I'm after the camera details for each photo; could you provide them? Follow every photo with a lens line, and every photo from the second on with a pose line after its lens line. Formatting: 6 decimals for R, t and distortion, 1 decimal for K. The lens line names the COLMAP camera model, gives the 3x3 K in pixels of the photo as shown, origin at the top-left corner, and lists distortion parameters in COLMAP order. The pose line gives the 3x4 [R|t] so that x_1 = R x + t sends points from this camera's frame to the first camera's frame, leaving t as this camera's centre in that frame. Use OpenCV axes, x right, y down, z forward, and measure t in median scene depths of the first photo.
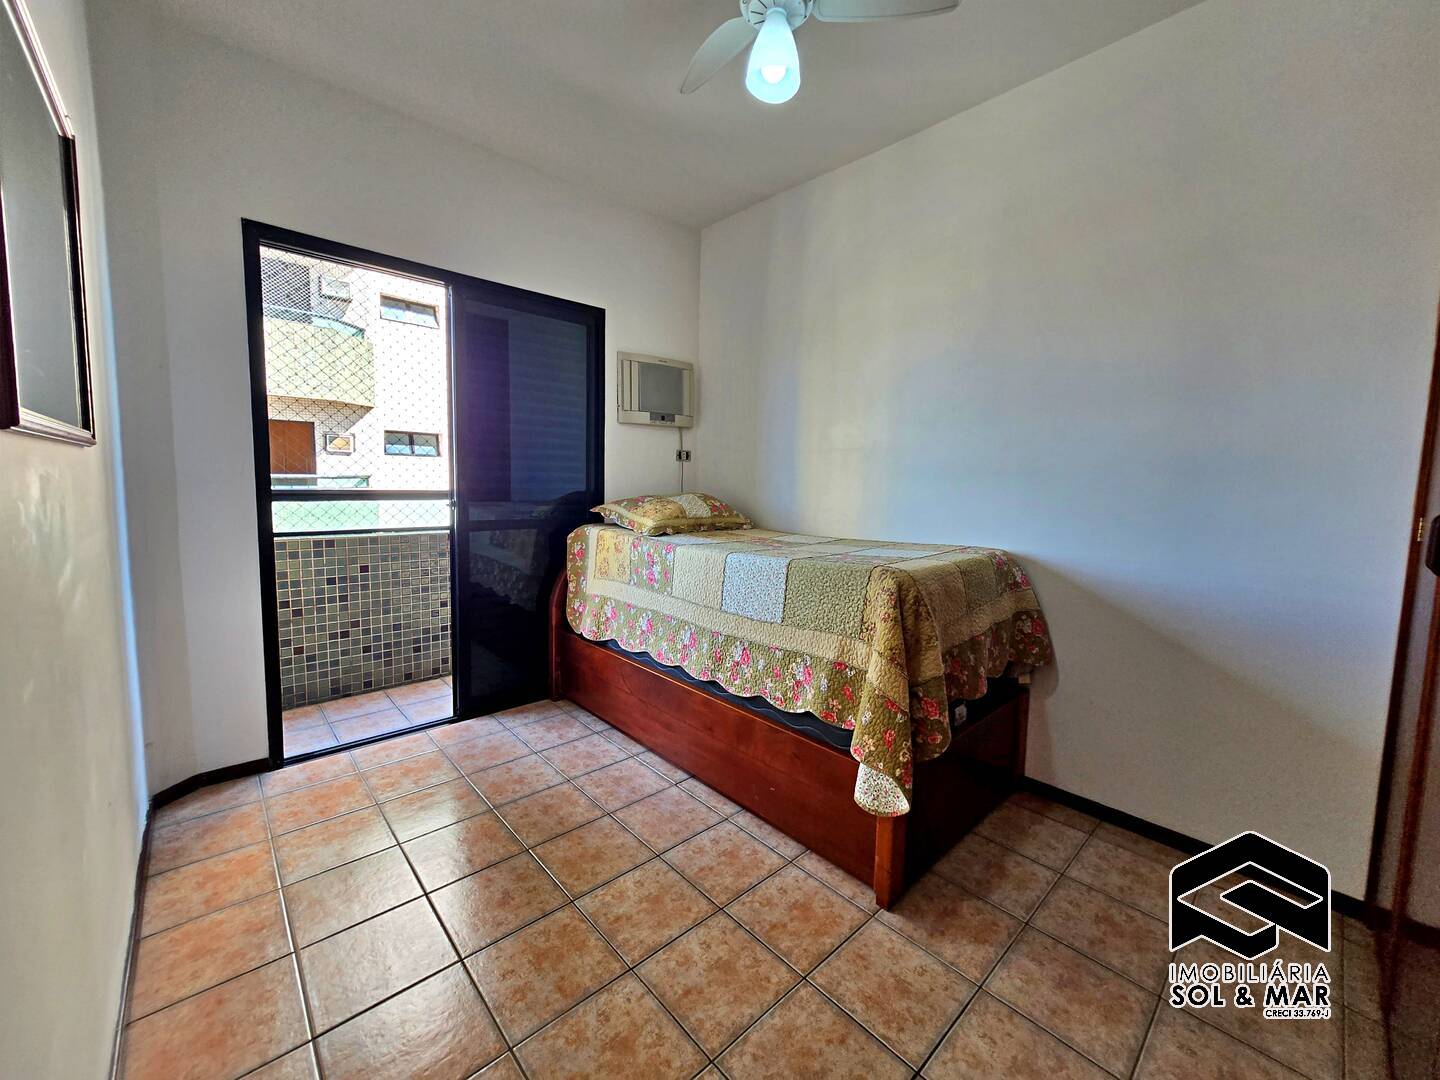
lens RADIAL K [[566.8, 0, 725.8], [0, 566.8, 529.9], [0, 0, 1]] dist [0.000254, 0.000531]
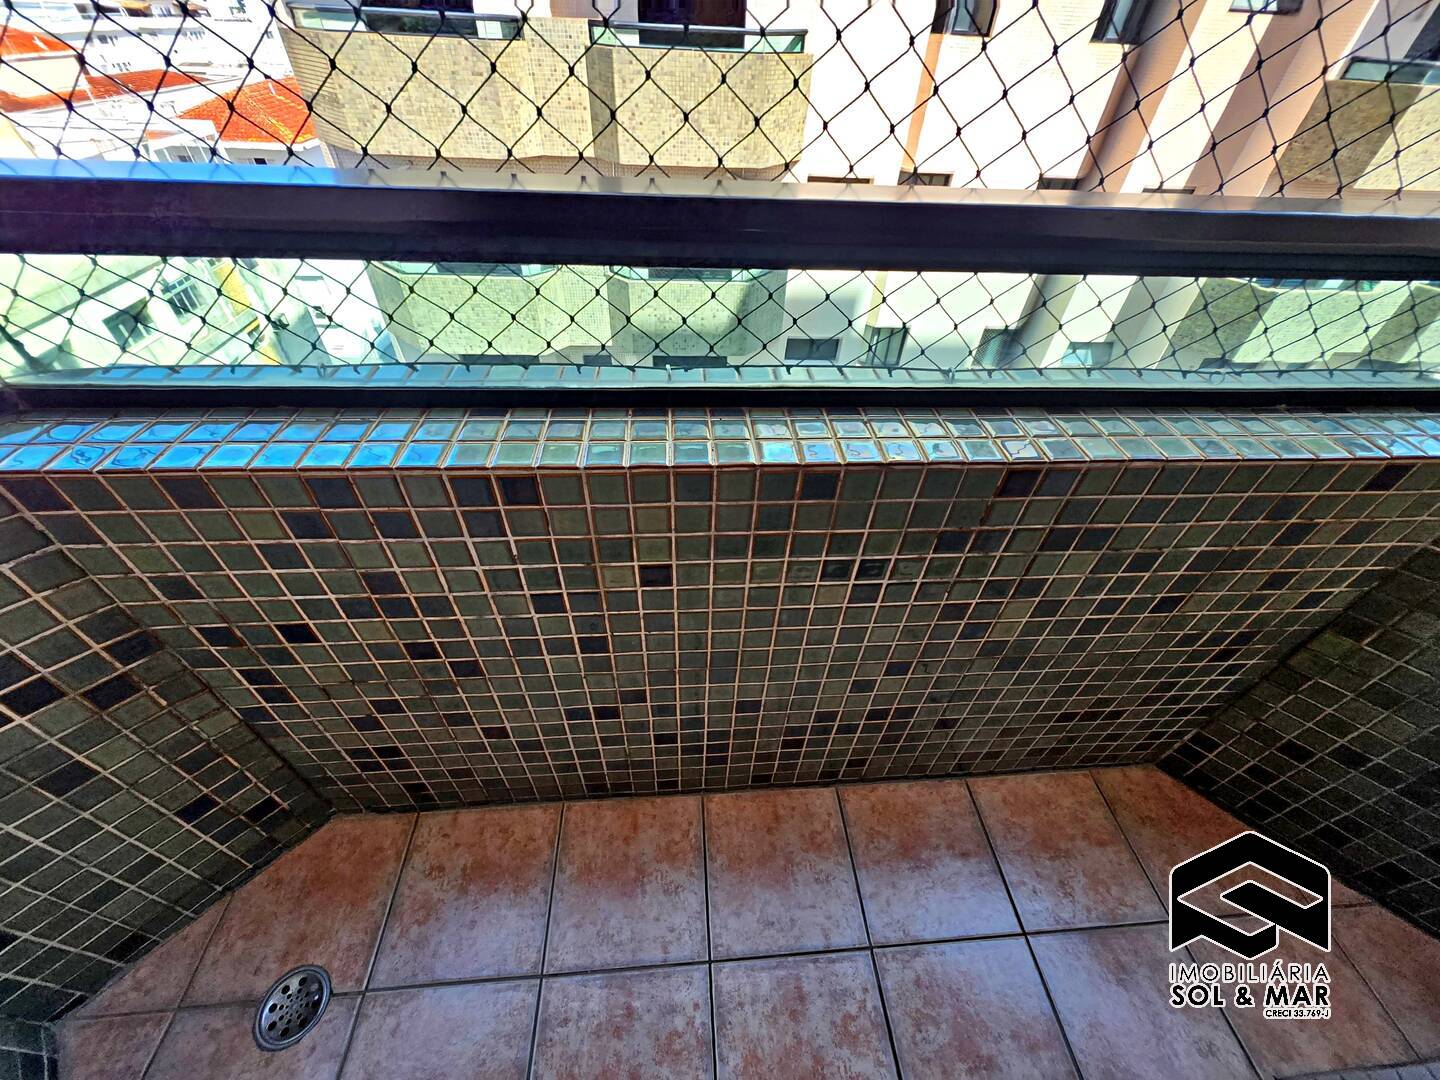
lens RADIAL K [[566.8, 0, 725.8], [0, 566.8, 529.9], [0, 0, 1]] dist [0.000254, 0.000531]
pose [[0.782426, 0.429021, -0.451389, -0.482876], [-0.076704, 0.785711, 0.613820, -0.095260], [0.618002, -0.445645, 0.647668, 0.820013]]
